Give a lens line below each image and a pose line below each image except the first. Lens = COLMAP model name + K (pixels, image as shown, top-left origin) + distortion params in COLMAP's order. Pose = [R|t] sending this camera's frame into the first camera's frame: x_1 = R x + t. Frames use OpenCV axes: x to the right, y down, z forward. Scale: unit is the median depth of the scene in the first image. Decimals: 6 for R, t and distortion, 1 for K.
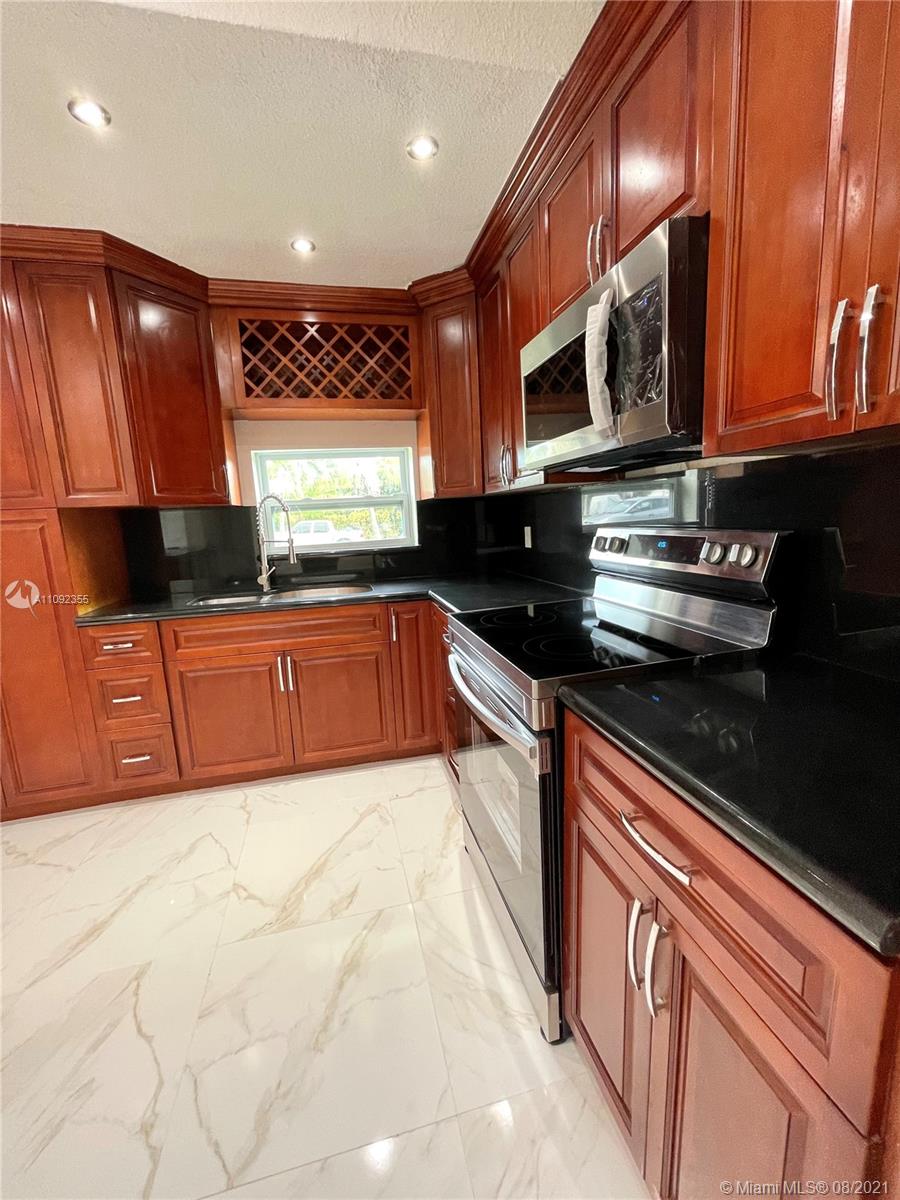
lens RADIAL K [[486.1, 0, 447.3], [0, 486.1, 596.7], [0, 0, 1]] dist [0.000563, 0.000051]
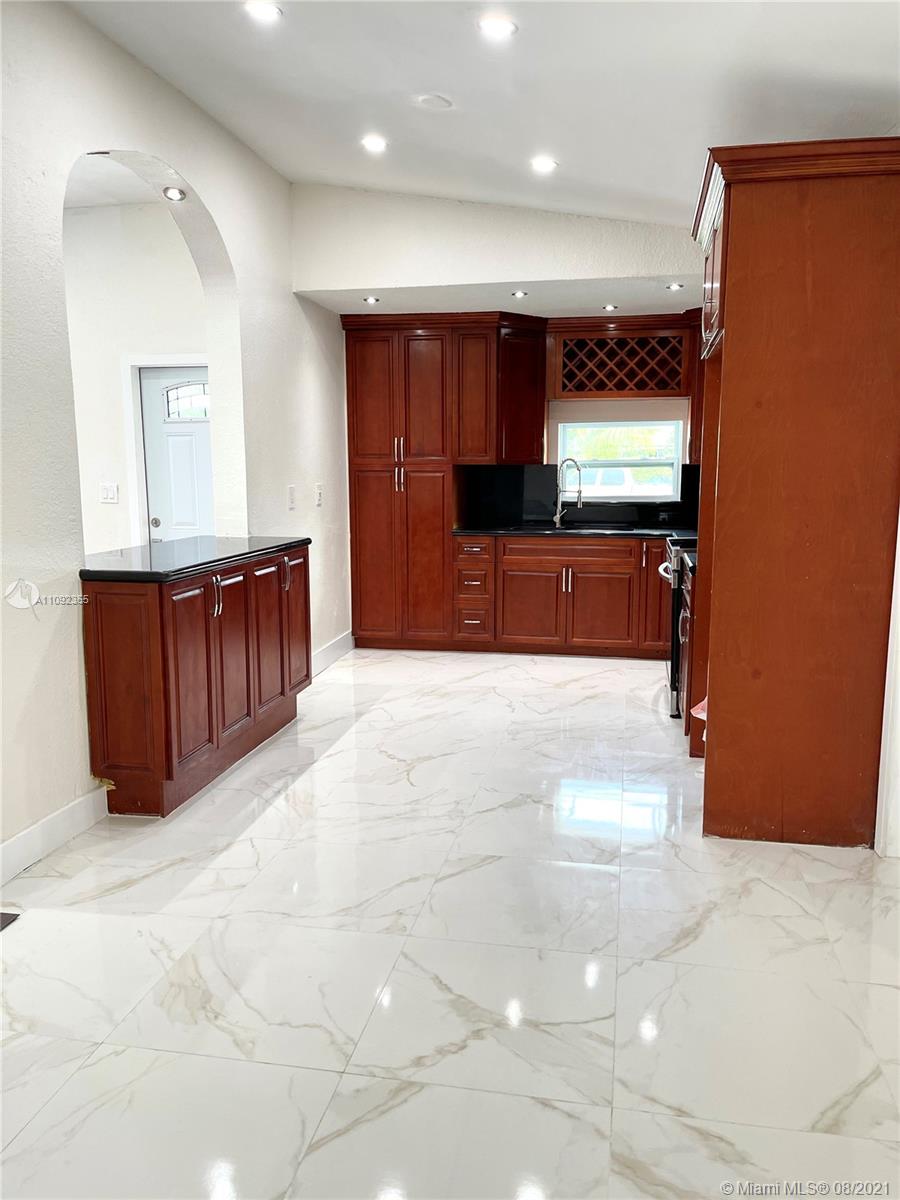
lens RADIAL K [[915.8, 0, 455.5], [0, 915.8, 606.9], [0, 0, 1]] dist [0.058256, -0.000141]
pose [[0.910501, 0.107335, -0.399333, 0.481718], [-0.107820, 0.993942, 0.021321, 0.215550], [0.399203, 0.023643, 0.916558, -1.694326]]
